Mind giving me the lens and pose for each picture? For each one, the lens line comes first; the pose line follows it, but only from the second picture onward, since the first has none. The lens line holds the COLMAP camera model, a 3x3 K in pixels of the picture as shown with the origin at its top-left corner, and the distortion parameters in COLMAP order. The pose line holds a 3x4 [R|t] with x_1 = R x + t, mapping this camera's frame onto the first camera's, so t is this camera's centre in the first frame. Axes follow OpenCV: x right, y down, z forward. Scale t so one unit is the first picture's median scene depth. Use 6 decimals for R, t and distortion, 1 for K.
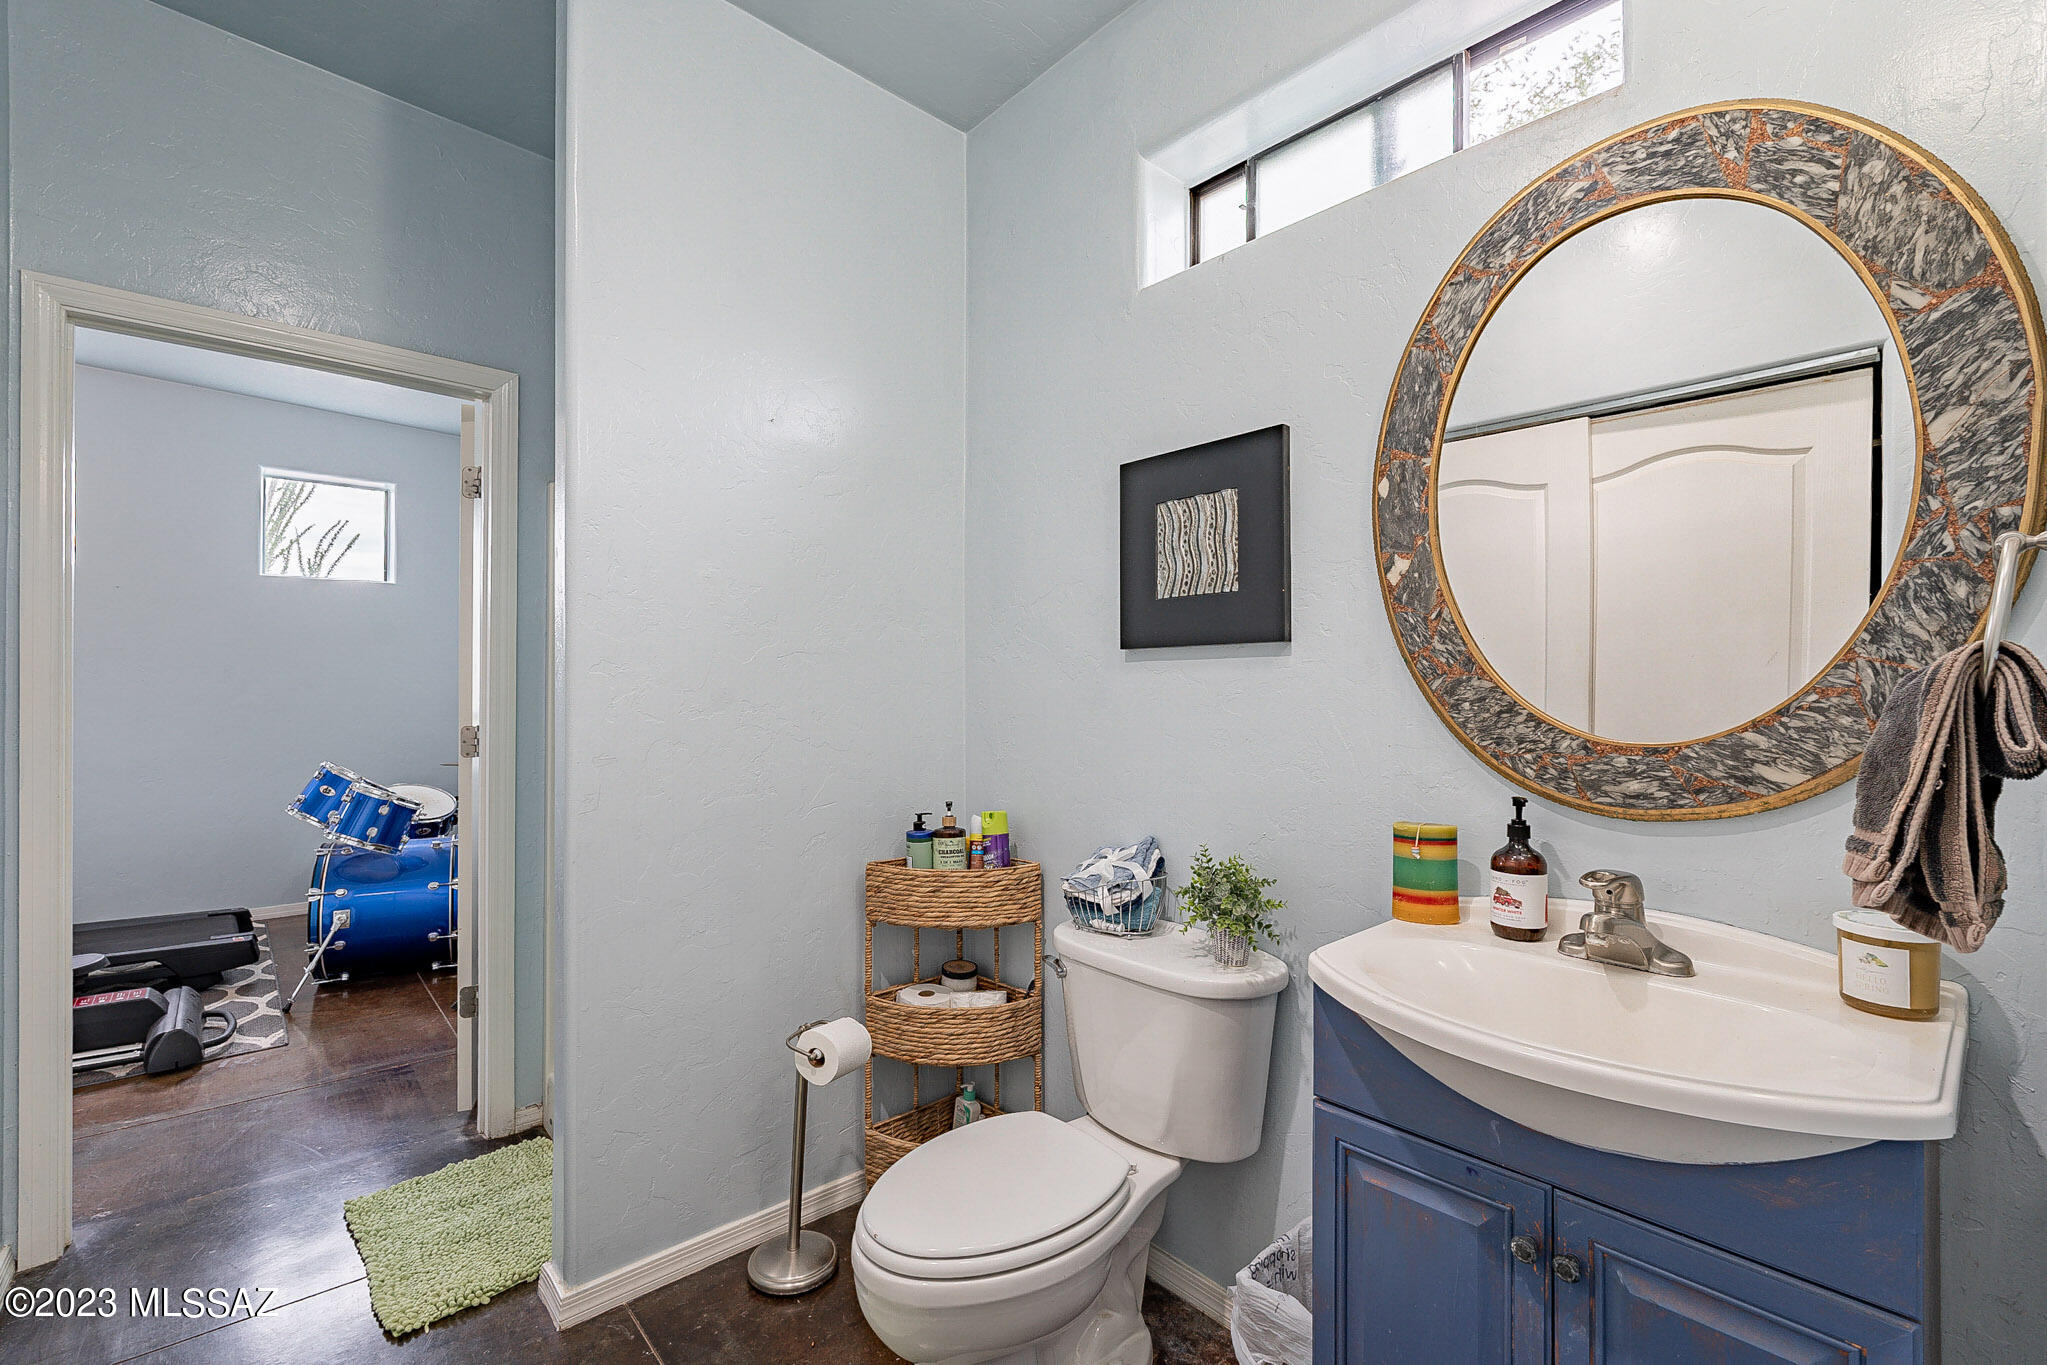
lens RADIAL K [[909.9, 0, 1036.2], [0, 909.9, 687.1], [0, 0, 1]] dist [0.001108, 0.000671]
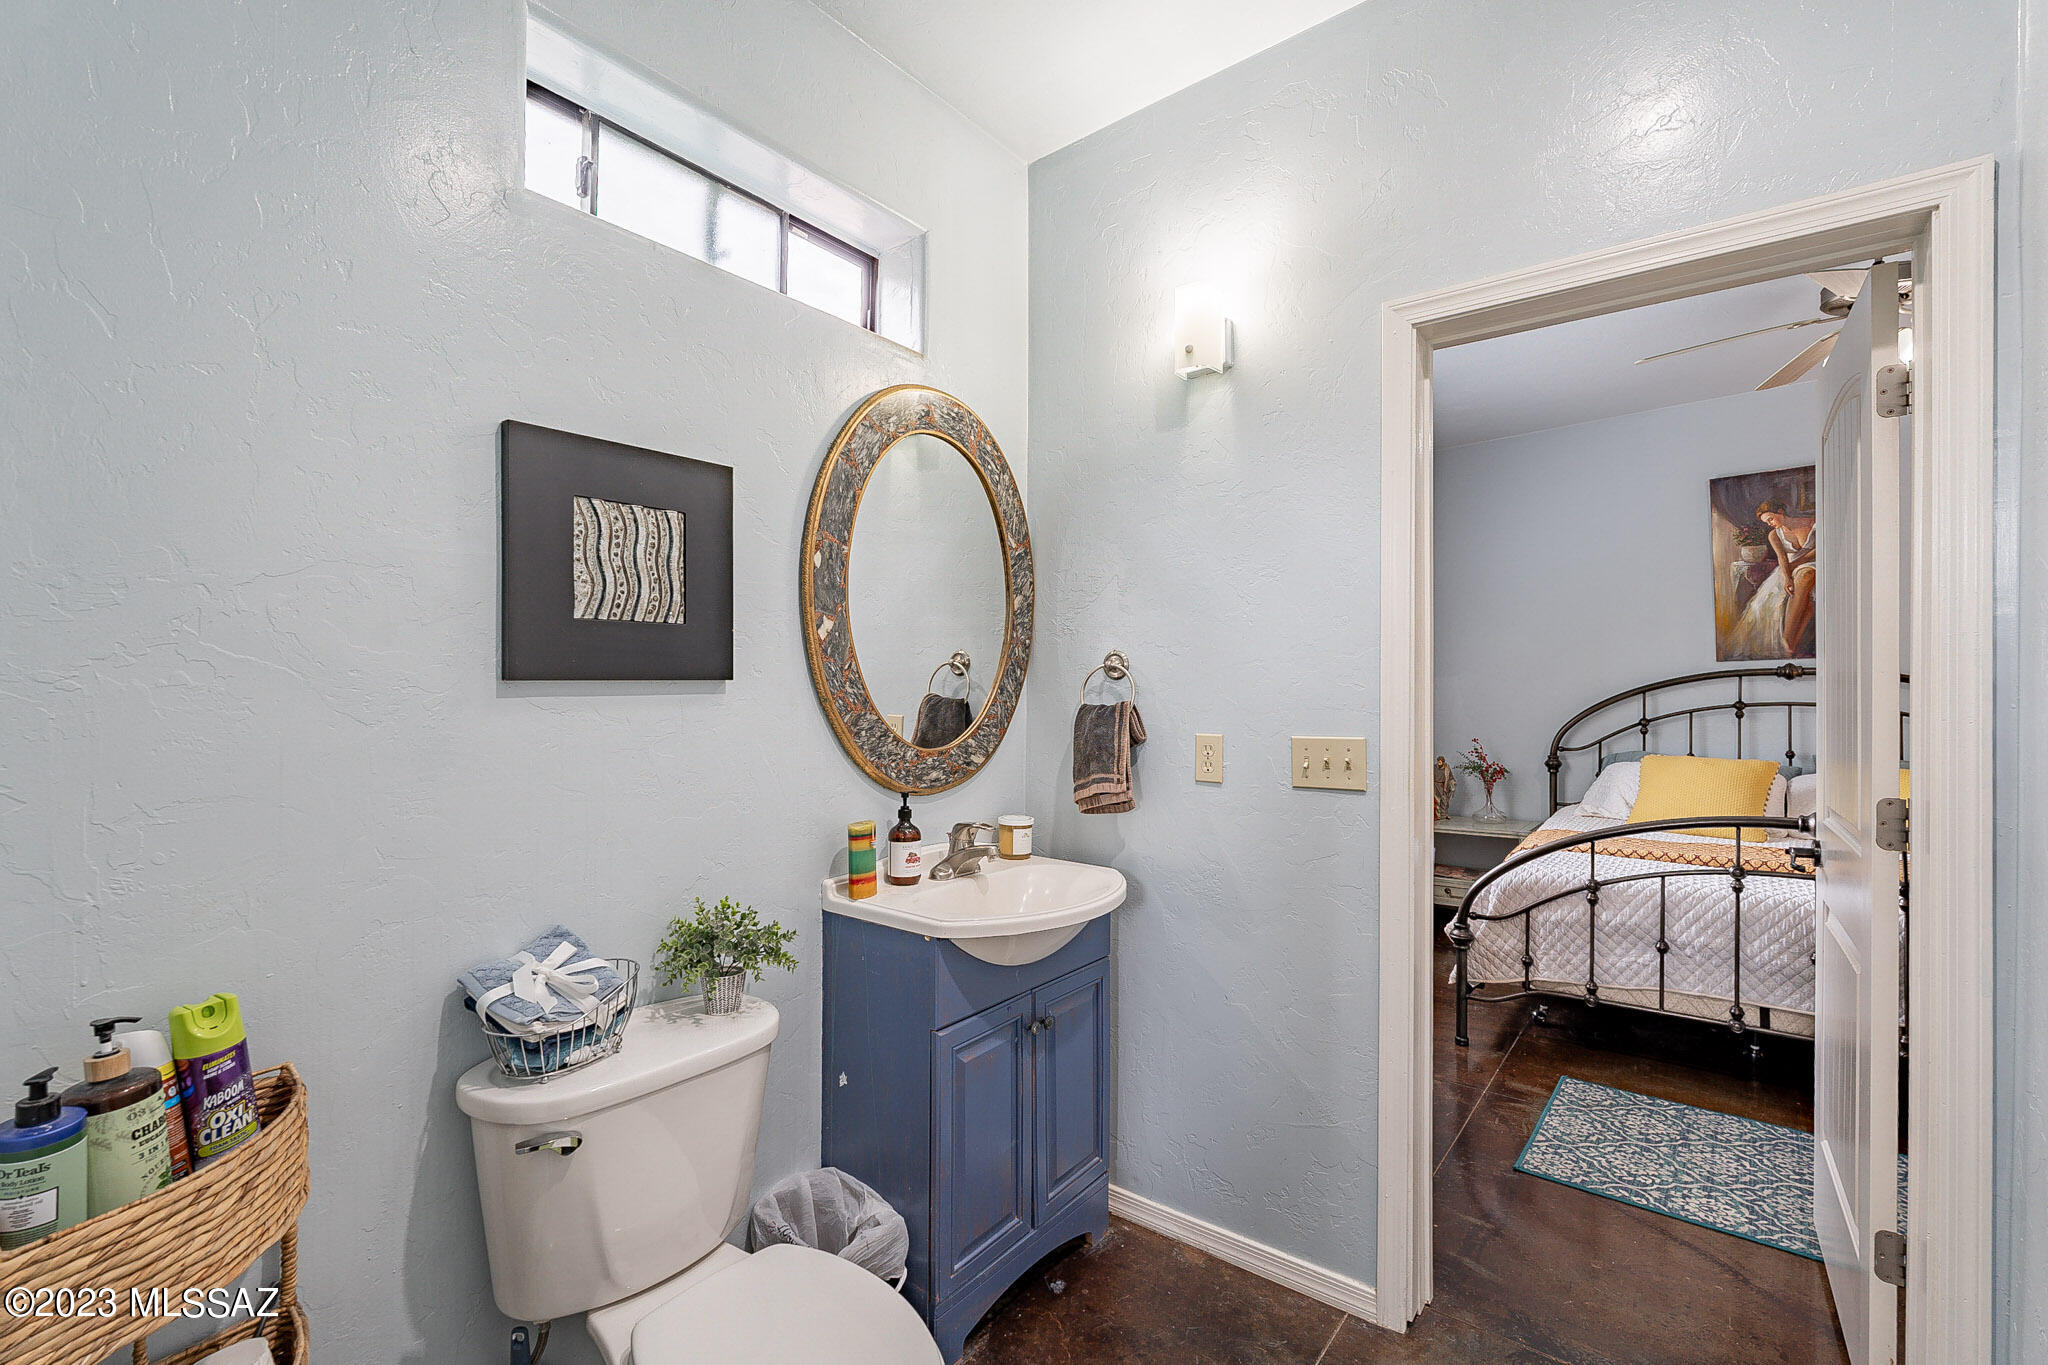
lens RADIAL K [[910.4, 0, 1034.3], [0, 910.4, 682.2], [0, 0, 1]] dist [0.001108, 0.000671]
pose [[-0.188349, -0.008346, 0.982067, -0.914359], [-0.012770, 0.999900, 0.006049, -0.067292], [-0.982019, -0.011401, -0.188436, 0.981507]]
